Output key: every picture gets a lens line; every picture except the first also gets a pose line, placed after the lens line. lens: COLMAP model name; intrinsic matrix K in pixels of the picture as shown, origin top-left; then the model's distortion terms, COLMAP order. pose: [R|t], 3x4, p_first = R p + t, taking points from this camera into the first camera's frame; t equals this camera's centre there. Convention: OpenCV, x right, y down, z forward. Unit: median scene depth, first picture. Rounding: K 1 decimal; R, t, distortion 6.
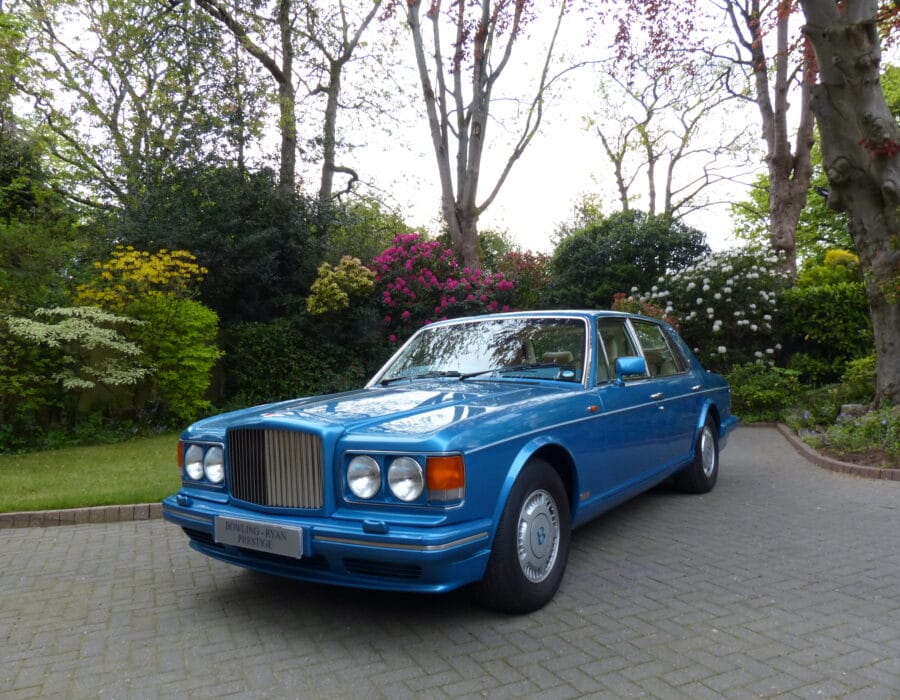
lens RADIAL K [[705.9, 0, 455.0], [0, 705.9, 345.0], [0, 0, 1]] dist [-0.017095, 0.004800]
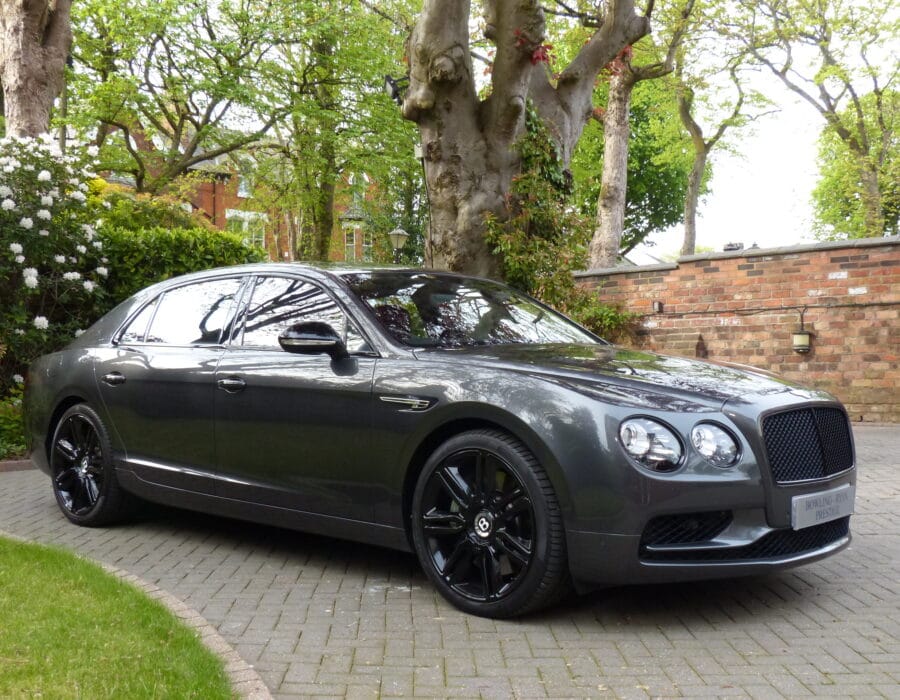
lens RADIAL K [[1083.9, 0, 450.0], [0, 1083.9, 350.0], [0, 0, 1]] dist [-0.056000, 0.092241]
pose [[0.391068, 0.027763, 0.919943, -0.251852], [-0.040670, 0.999090, -0.012863, 0.024753], [-0.919463, -0.032384, 0.391841, 0.375544]]
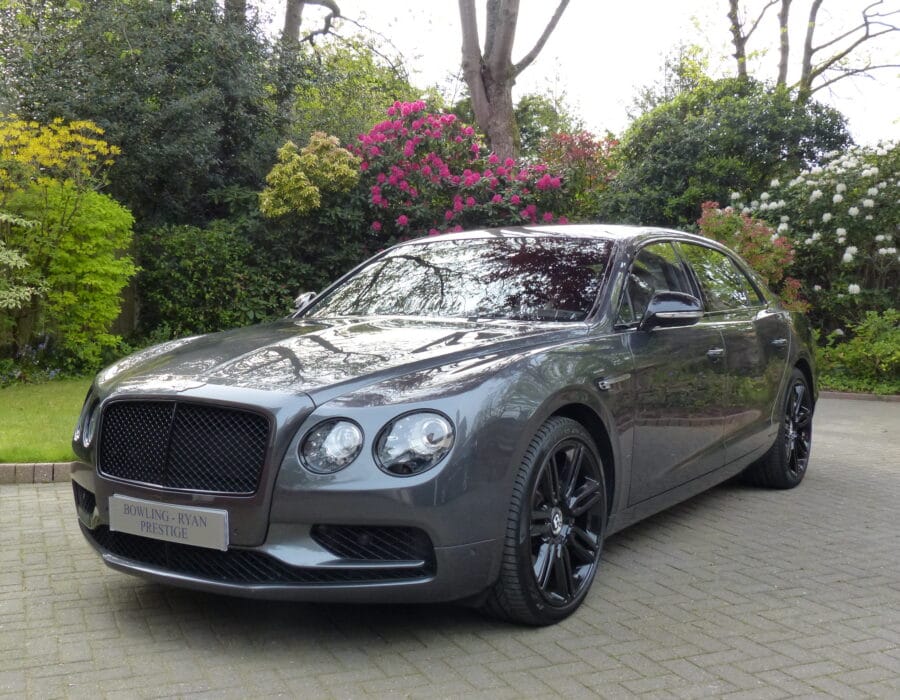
lens RADIAL K [[1075.0, 0, 451.1], [0, 1075.0, 337.1], [0, 0, 1]] dist [-0.050748, 0.045015]
pose [[0.998896, 0.037029, -0.028904, 0.014797], [-0.034940, 0.996956, 0.069694, -0.005805], [0.031397, -0.068608, 0.997150, -0.060565]]
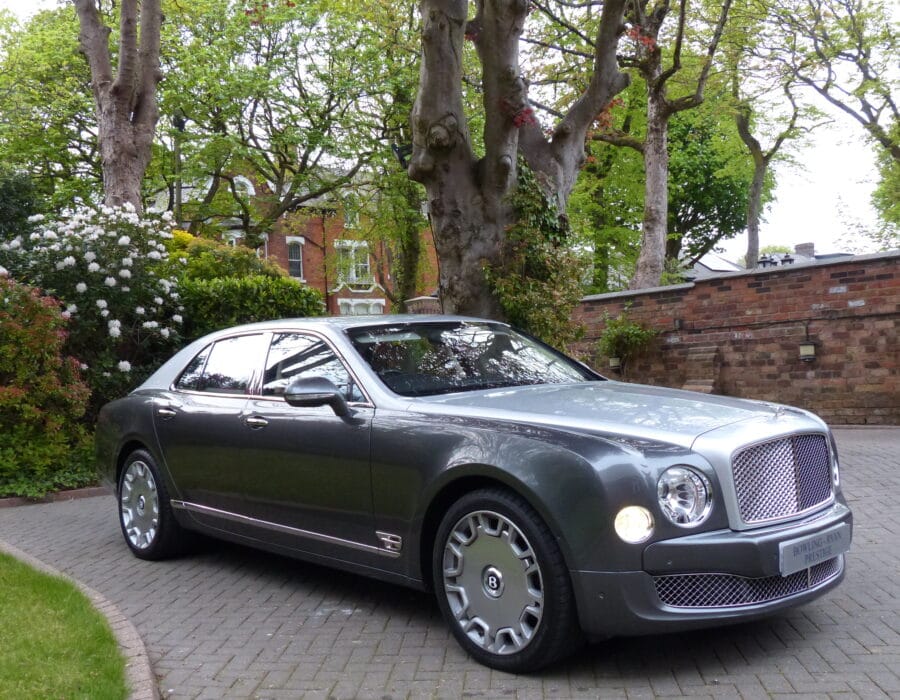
lens RADIAL K [[974.1, 0, 448.3], [0, 974.1, 342.2], [0, 0, 1]] dist [-0.018882, -0.003947]
pose [[0.487451, 0.019359, 0.872936, -0.238133], [-0.000934, 0.999765, -0.021651, 0.003424], [-0.873150, 0.009739, 0.487355, 0.308145]]
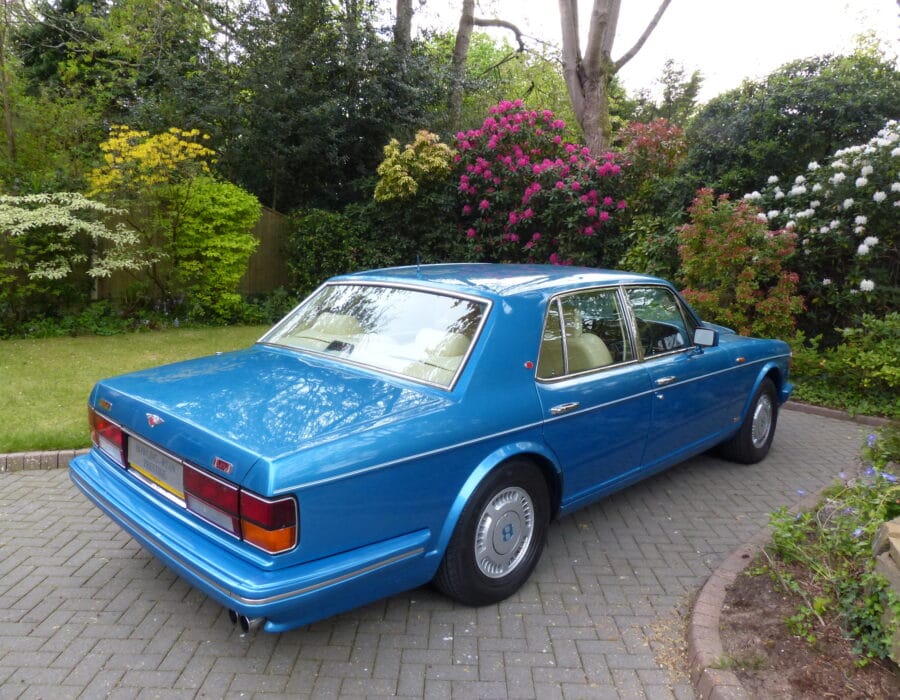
lens RADIAL K [[712.7, 0, 445.5], [0, 712.7, 338.9], [0, 0, 1]] dist [-0.018212, 0.003401]
pose [[0.904354, 0.110620, -0.412198, 0.297471], [-0.040378, 0.983670, 0.175395, -0.040370], [0.424869, -0.141976, 0.894052, 0.275526]]
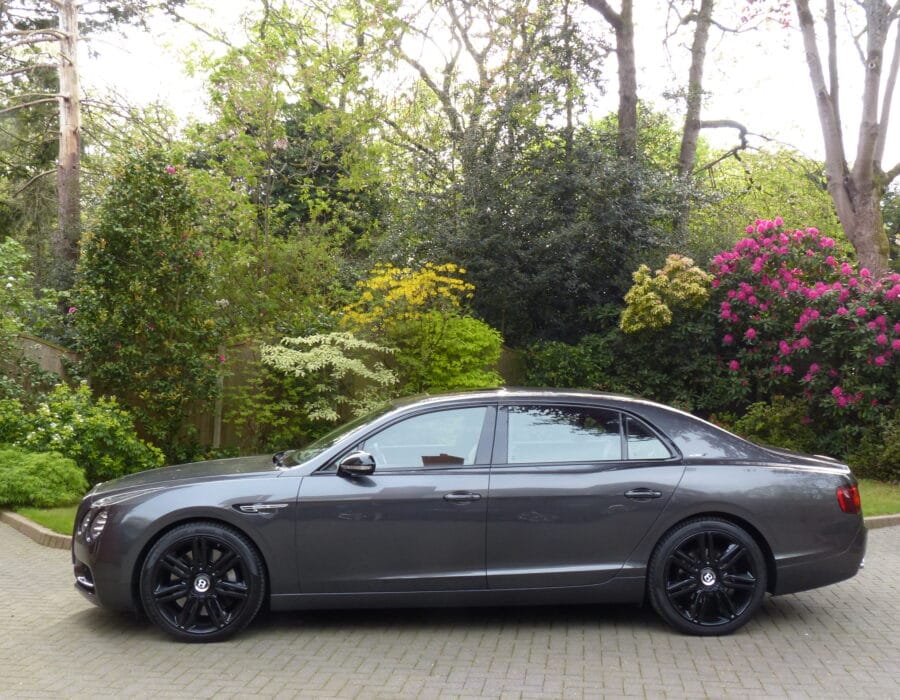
lens RADIAL K [[1014.0, 0, 447.3], [0, 1014.0, 347.1], [0, 0, 1]] dist [-0.036183, 0.061574]
pose [[0.851446, 0.023963, -0.523894, 0.255774], [-0.017764, 0.999700, 0.016855, -0.050369], [0.524141, -0.005045, 0.851617, -0.062038]]
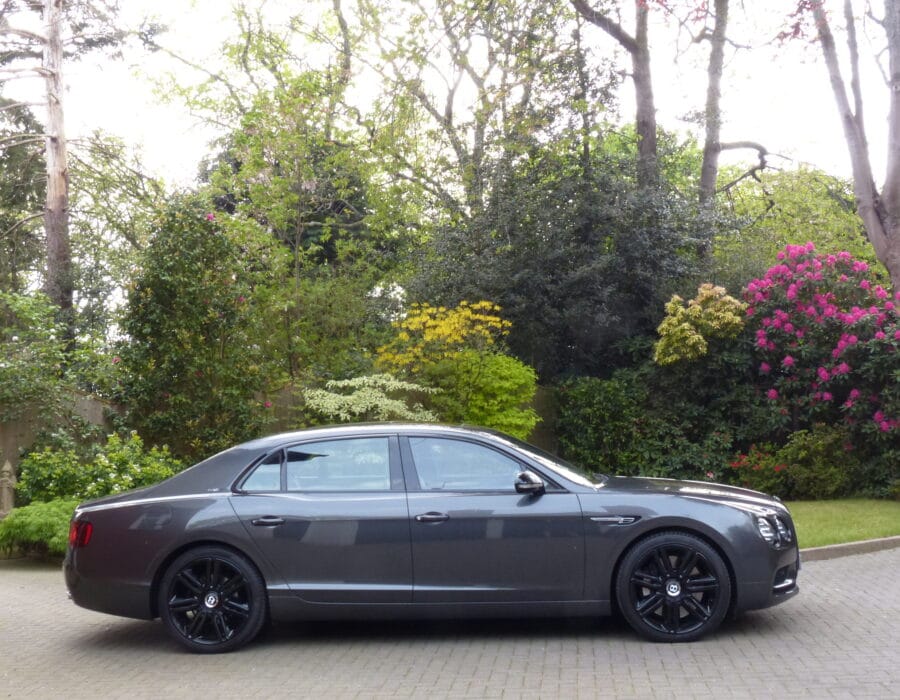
lens RADIAL K [[1164.1, 0, 449.1], [0, 1164.1, 339.9], [0, 0, 1]] dist [-0.017466, 0.064331]
pose [[0.867100, -0.028707, -0.497307, 0.267149], [0.017092, 0.999465, -0.027892, -0.046124], [0.497841, 0.015685, 0.867126, -0.238624]]
